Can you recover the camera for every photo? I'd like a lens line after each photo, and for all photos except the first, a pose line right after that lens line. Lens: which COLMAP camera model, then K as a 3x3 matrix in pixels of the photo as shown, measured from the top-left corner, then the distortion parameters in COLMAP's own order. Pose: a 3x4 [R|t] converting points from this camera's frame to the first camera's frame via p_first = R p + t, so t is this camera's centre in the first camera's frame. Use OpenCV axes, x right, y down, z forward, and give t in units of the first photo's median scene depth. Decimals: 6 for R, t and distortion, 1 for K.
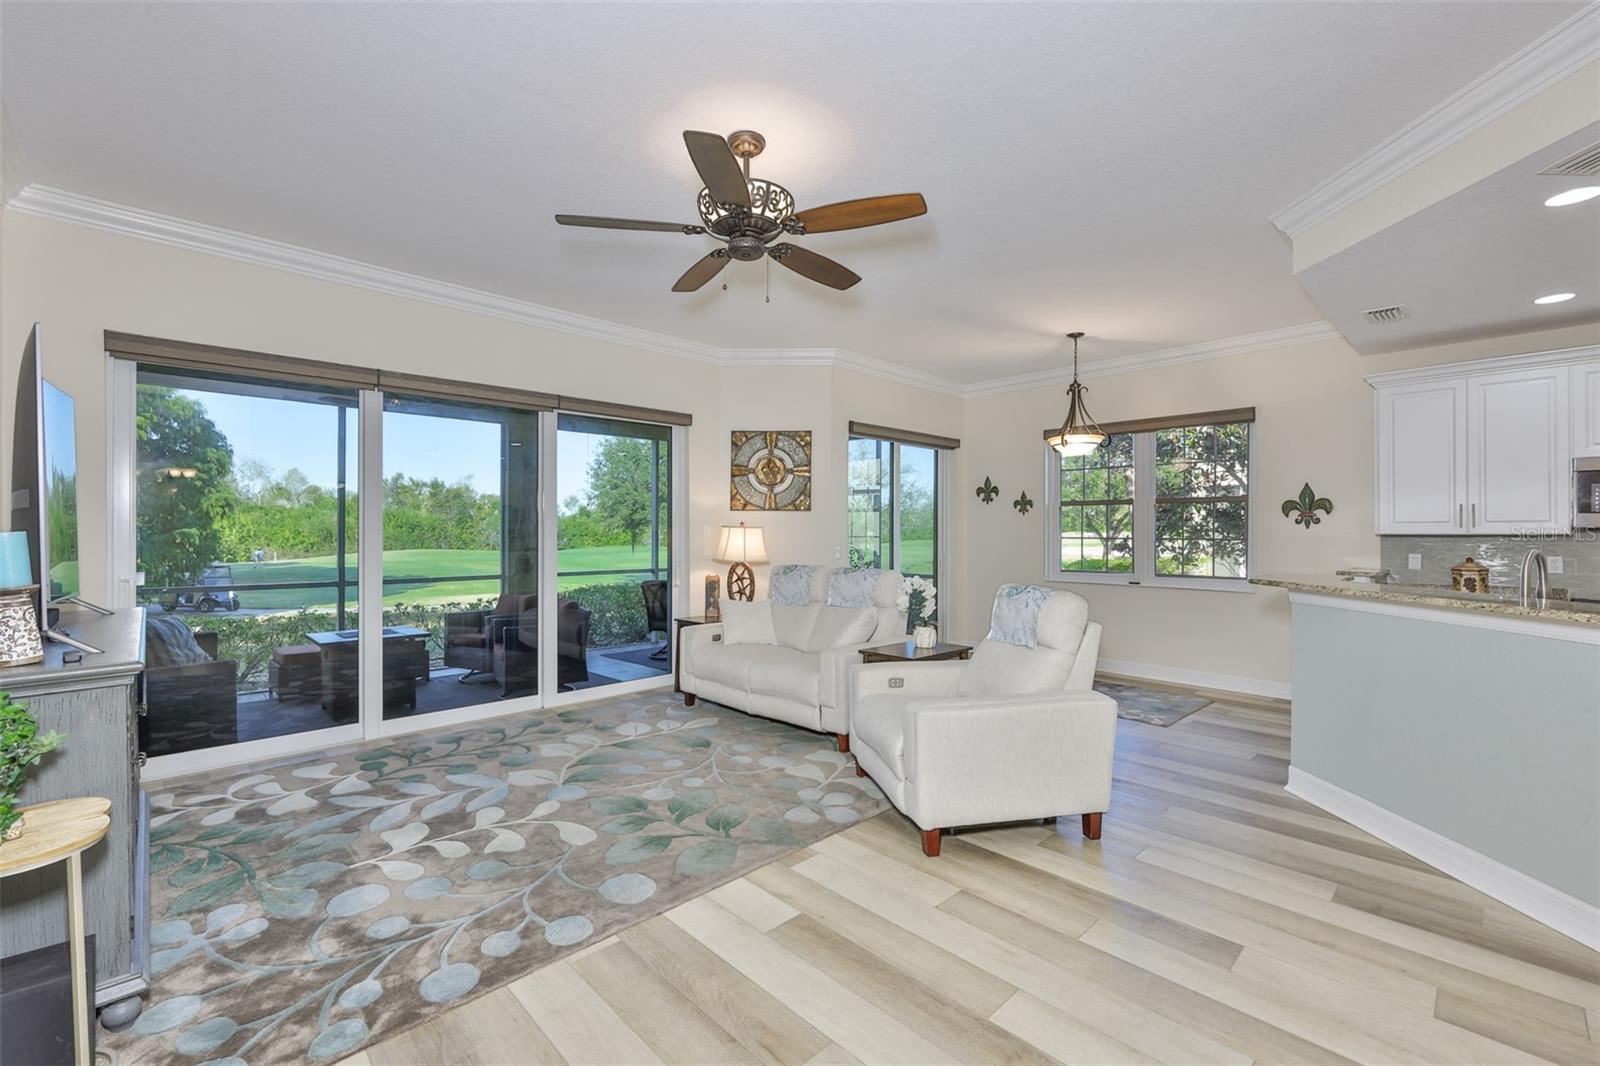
lens RADIAL K [[679.7, 0, 800.8], [0, 679.7, 529.7], [0, 0, 1]] dist [-0.003312, 0.000065]
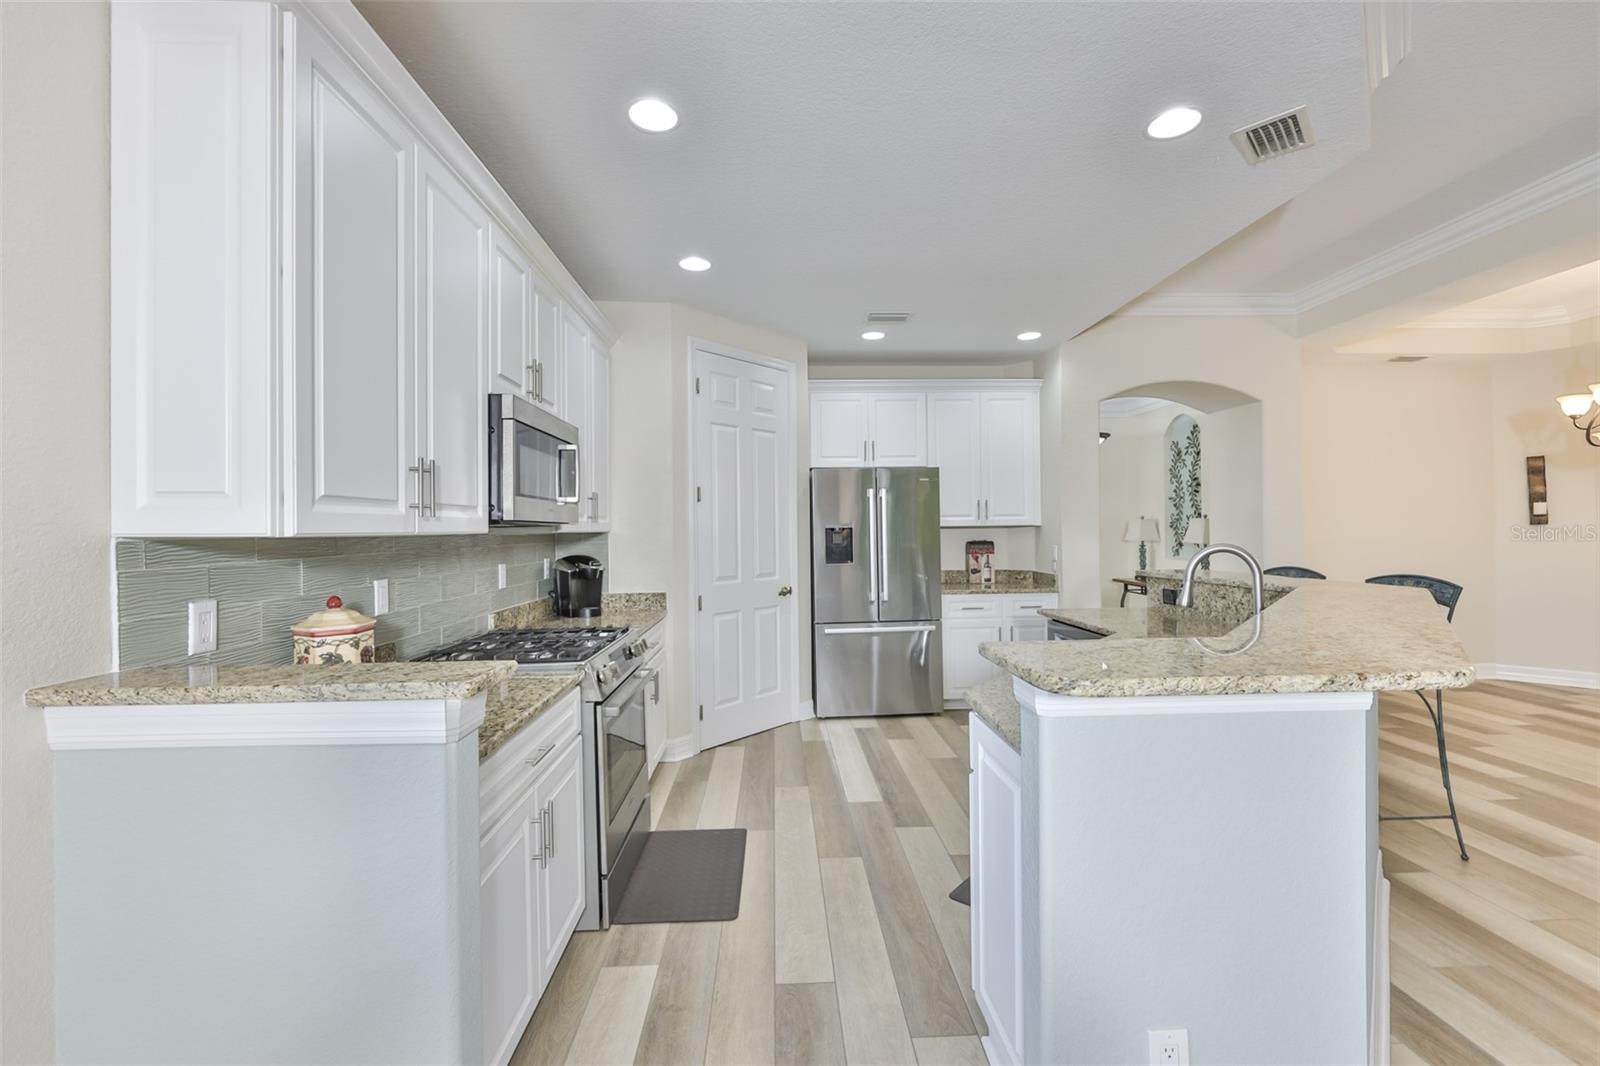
lens RADIAL K [[679.7, 0, 800.8], [0, 679.7, 529.7], [0, 0, 1]] dist [-0.003312, 0.000065]
pose [[-0.744833, 0.008218, 0.667200, 0.571473], [0.007949, 0.999962, -0.003443, 0.006620], [-0.667204, 0.002739, -0.744870, 1.192720]]
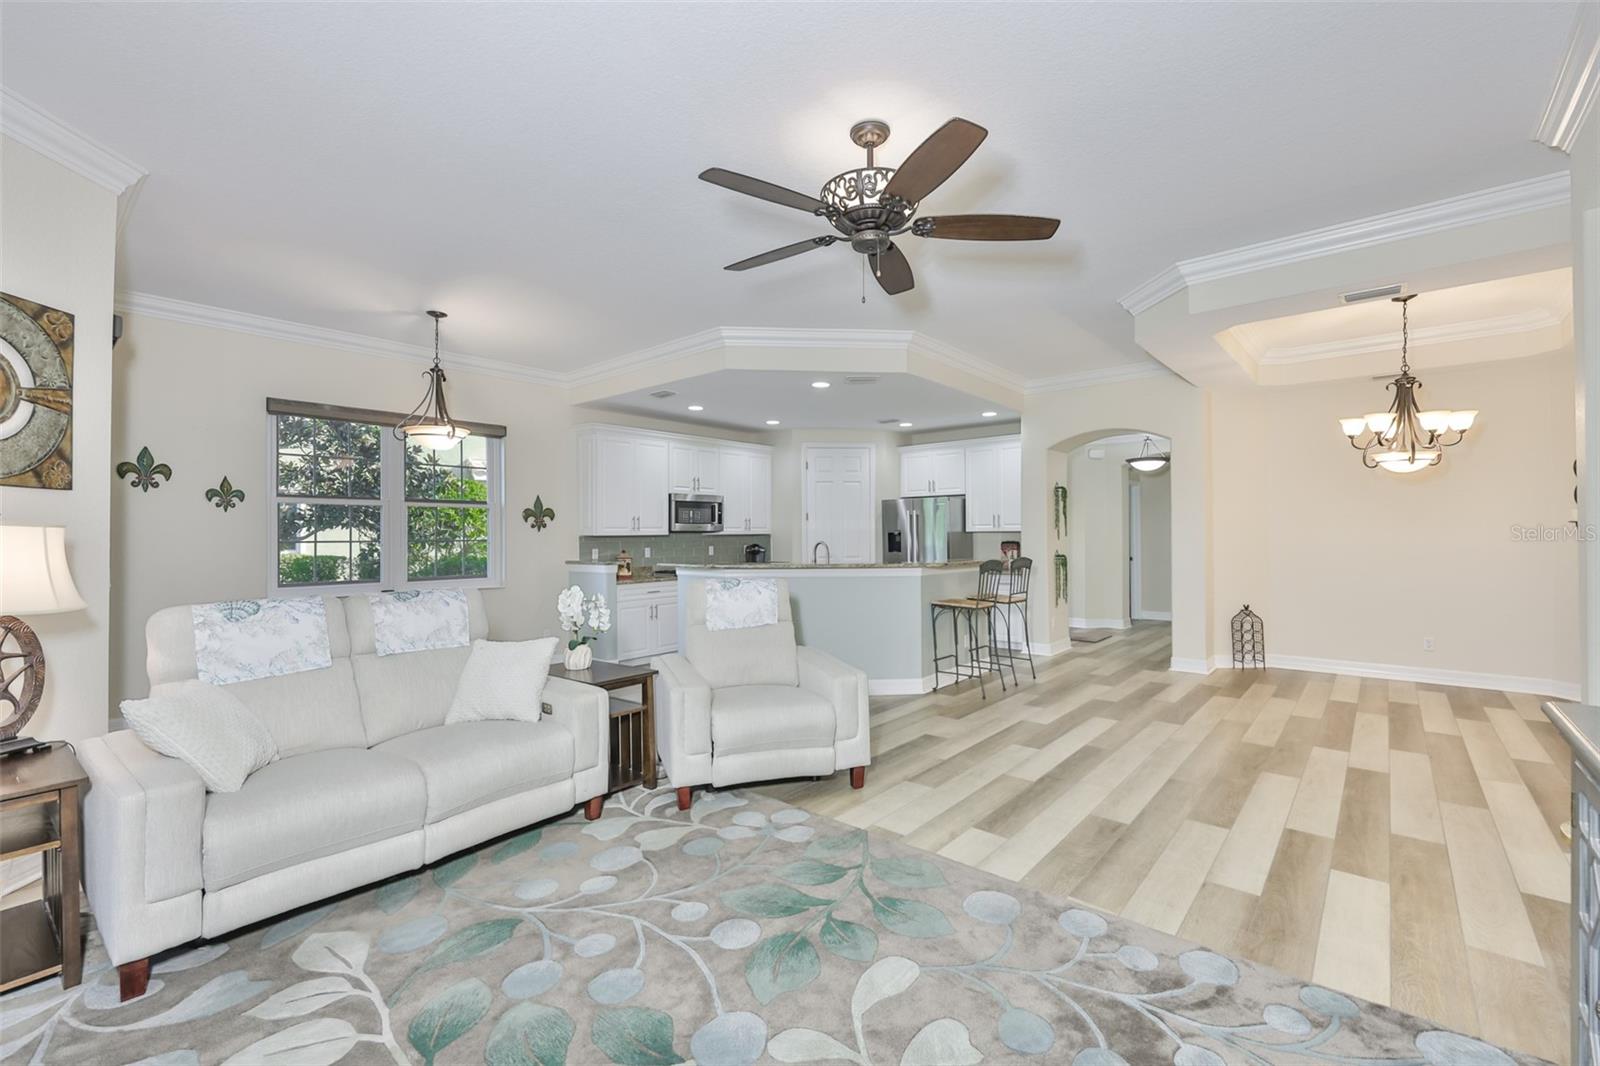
lens RADIAL K [[673.2, 0, 798.0], [0, 673.2, 527.9], [0, 0, 1]] dist [-0.002236, -0.000446]
pose [[-0.089358, 0.008569, 0.995963, -0.679455], [0.001473, 0.999963, -0.008471, 0.003216], [-0.995998, 0.000710, -0.089367, 0.786496]]
